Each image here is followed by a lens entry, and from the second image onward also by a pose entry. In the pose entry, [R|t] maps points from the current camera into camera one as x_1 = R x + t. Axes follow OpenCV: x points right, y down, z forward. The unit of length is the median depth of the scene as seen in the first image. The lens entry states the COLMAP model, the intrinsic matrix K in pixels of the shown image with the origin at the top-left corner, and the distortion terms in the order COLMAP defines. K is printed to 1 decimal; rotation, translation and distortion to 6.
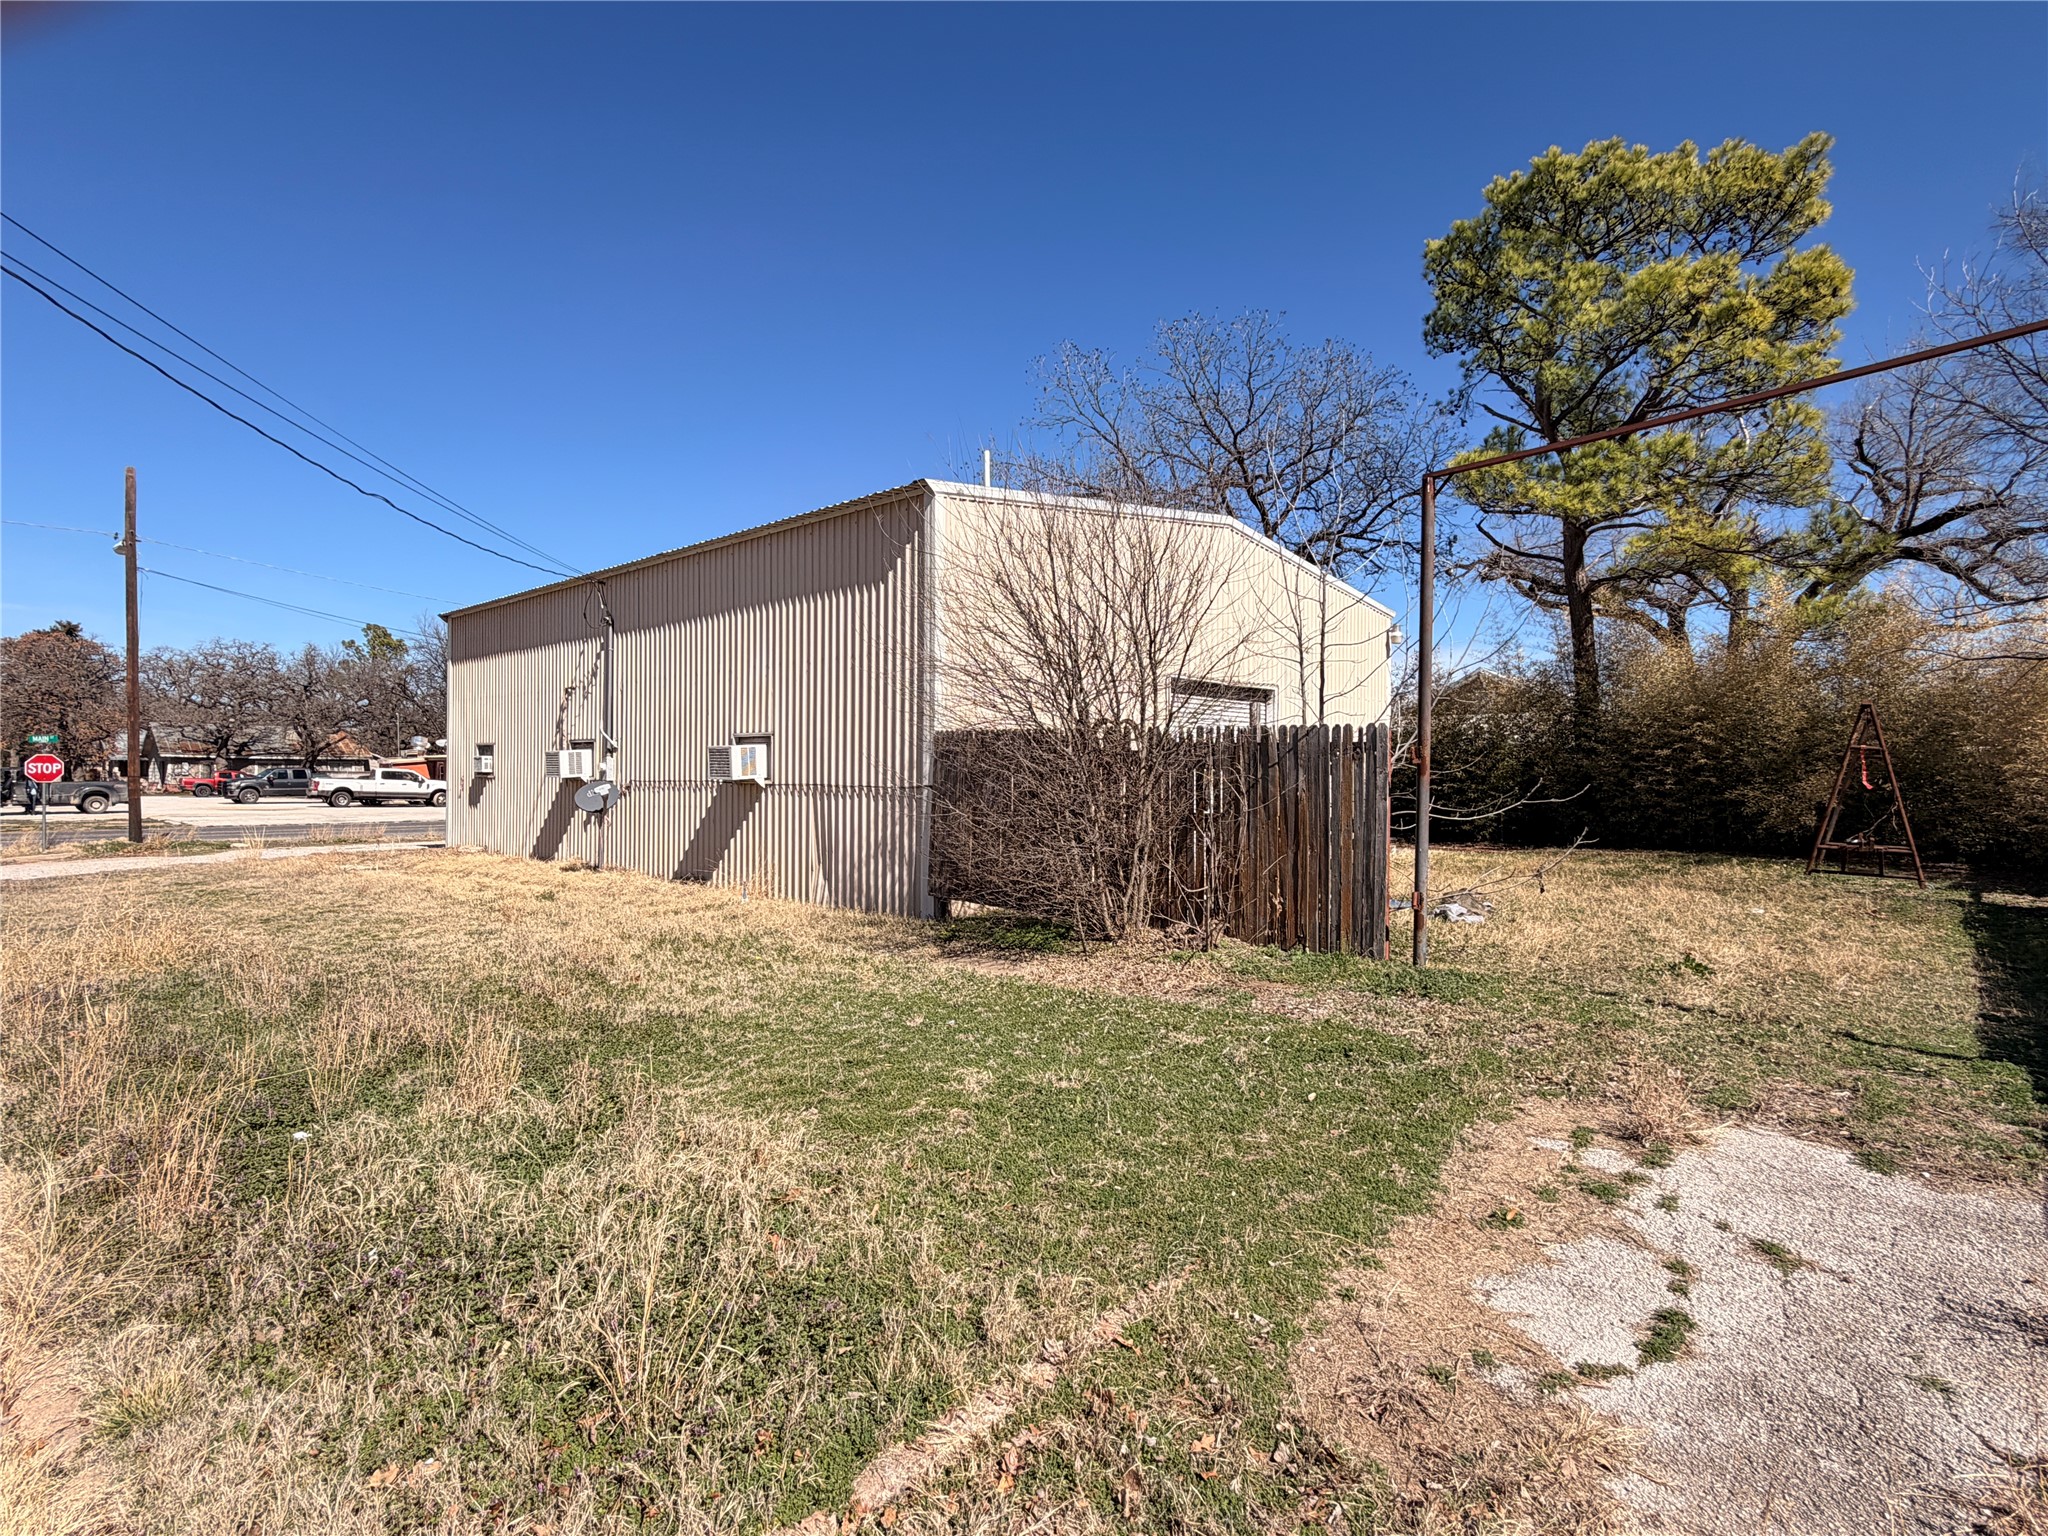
lens RADIAL K [[1033.1, 0, 1030.2], [0, 1033.1, 770.7], [0, 0, 1]] dist [0.003755, 0.000449]
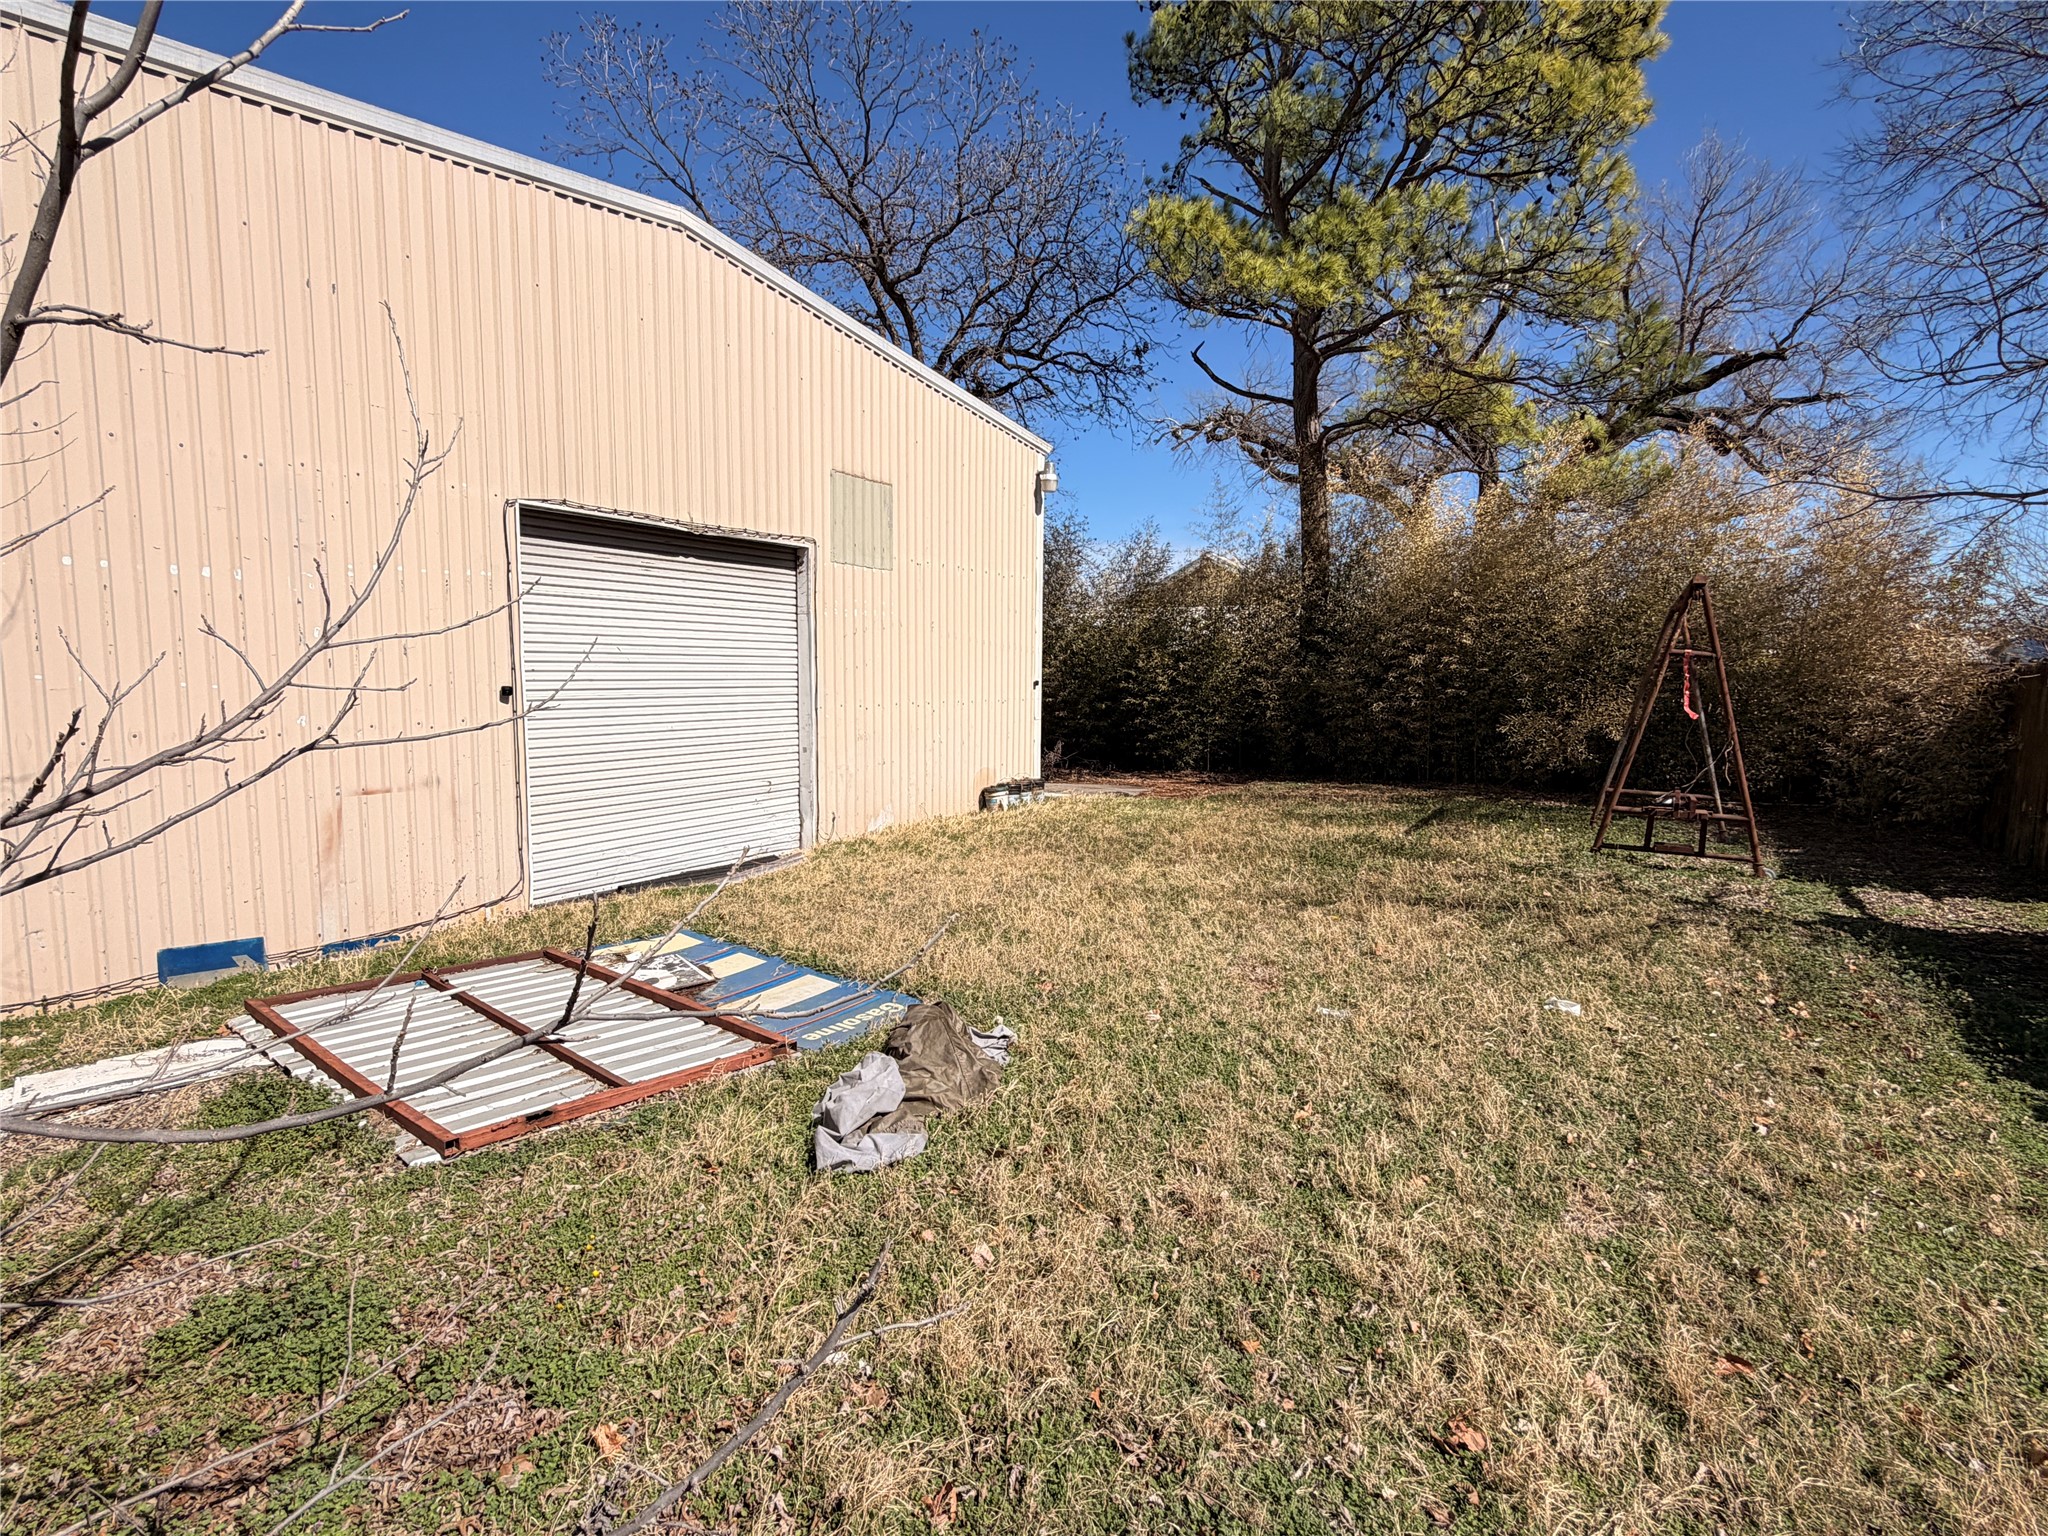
lens RADIAL K [[1033.1, 0, 1016.6], [0, 1033.1, 769.6], [0, 0, 1]] dist [0.003755, 0.000449]
pose [[0.979290, -0.018082, 0.201654, 0.157173], [-0.003038, 0.994579, 0.103935, -0.012448], [-0.202440, -0.102396, 0.973927, 0.272688]]
